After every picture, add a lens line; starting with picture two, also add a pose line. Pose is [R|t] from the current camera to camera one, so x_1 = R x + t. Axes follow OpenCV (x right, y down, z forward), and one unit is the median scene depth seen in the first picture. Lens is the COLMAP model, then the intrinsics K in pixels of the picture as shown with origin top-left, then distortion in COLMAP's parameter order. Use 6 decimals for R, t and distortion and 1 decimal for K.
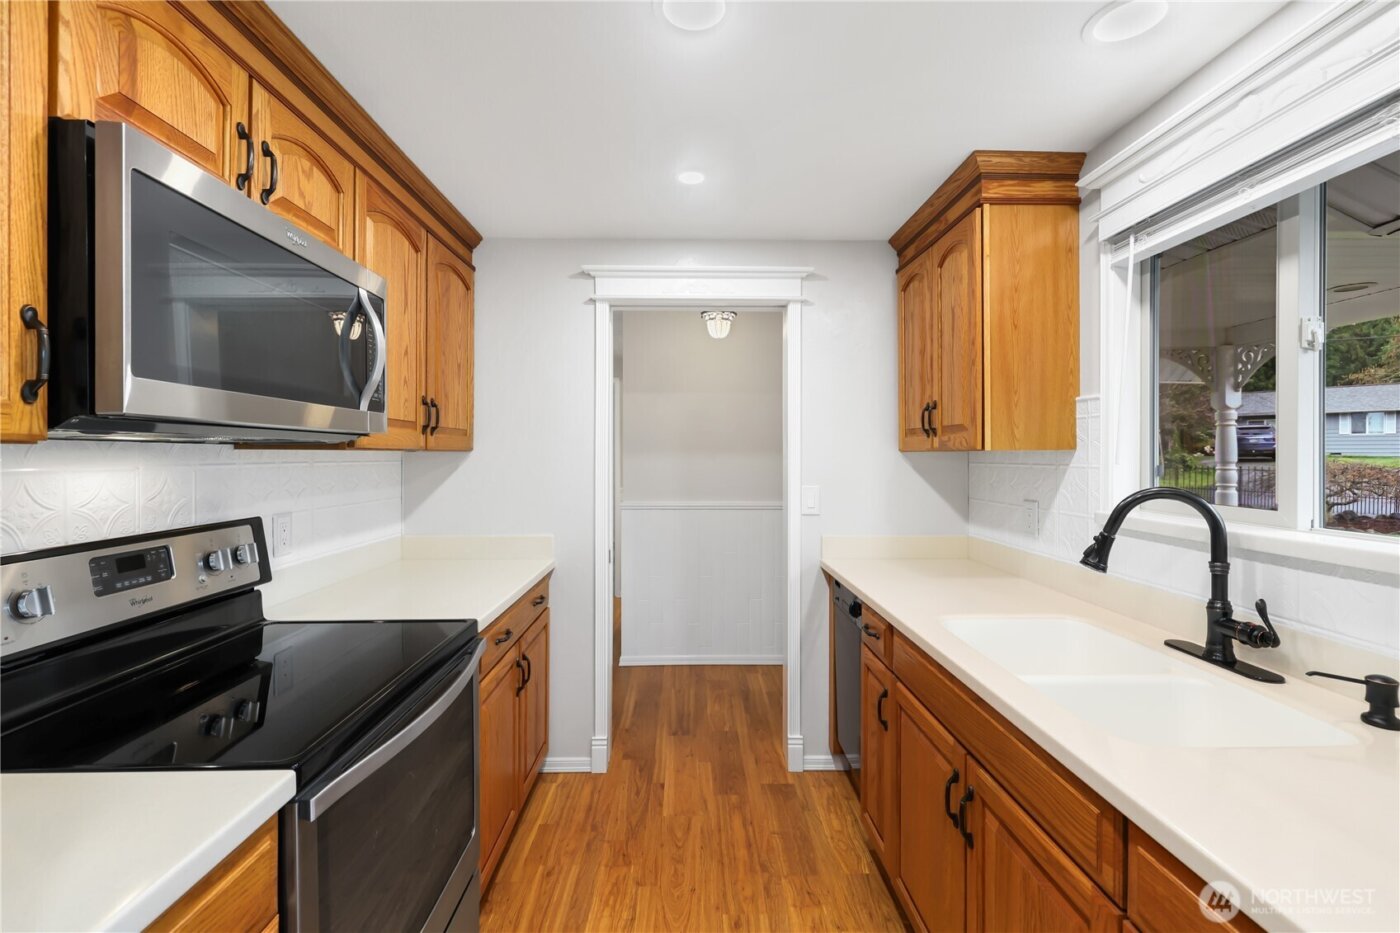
lens RADIAL K [[598.0, 0, 699.1], [0, 598.0, 458.4], [0, 0, 1]] dist [-0.000204, 0.000061]
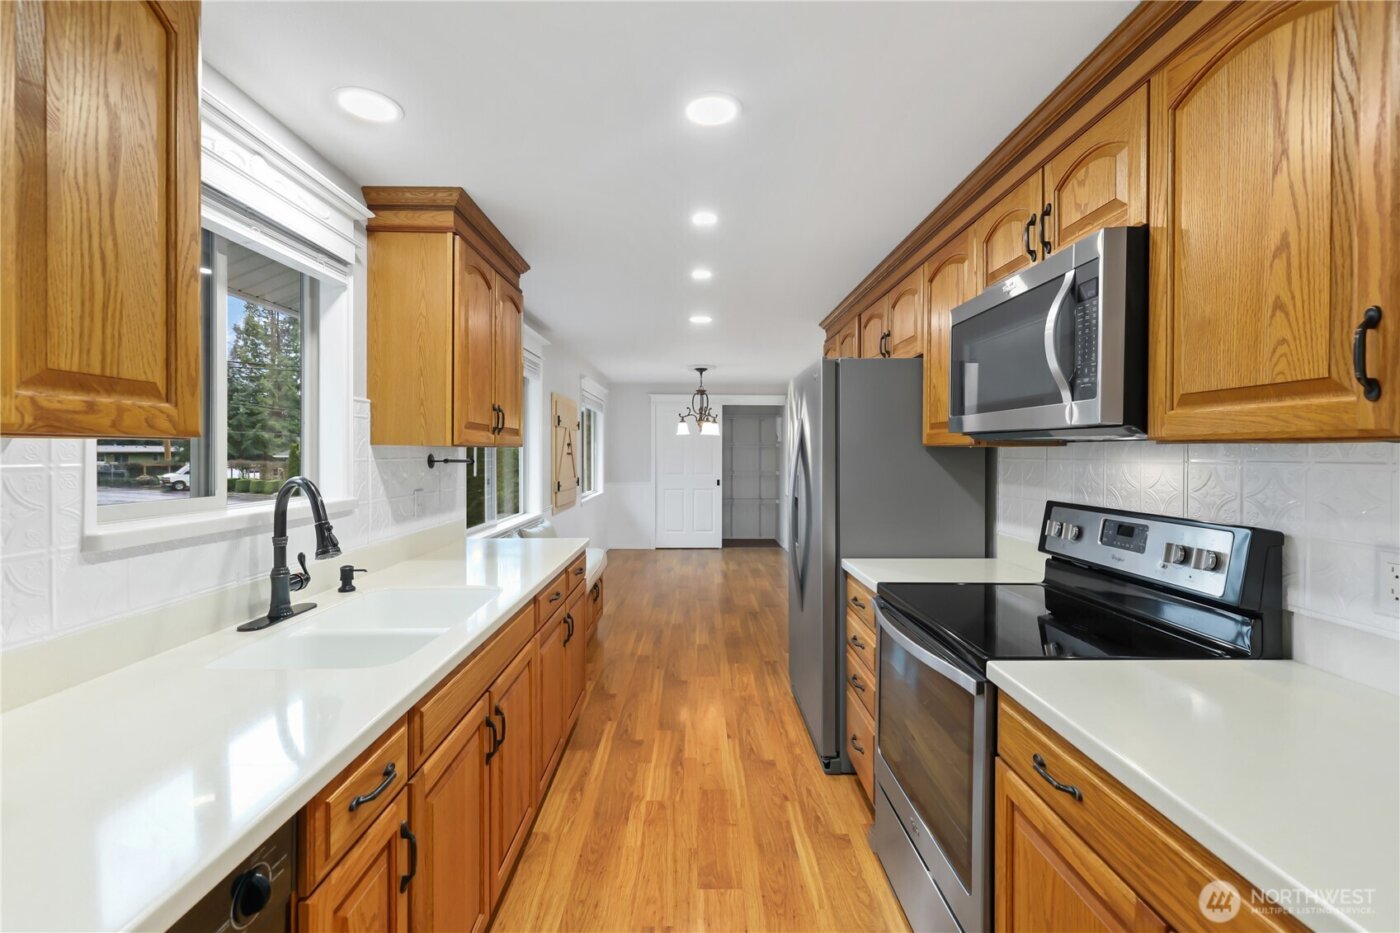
lens RADIAL K [[598.0, 0, 702.5], [0, 598.0, 457.9], [0, 0, 1]] dist [-0.000204, 0.000061]
pose [[-0.999927, -0.002257, 0.011868, -0.002962], [-0.002034, 0.999821, 0.018813, -0.006127], [-0.011908, 0.018787, -0.999753, 1.127763]]
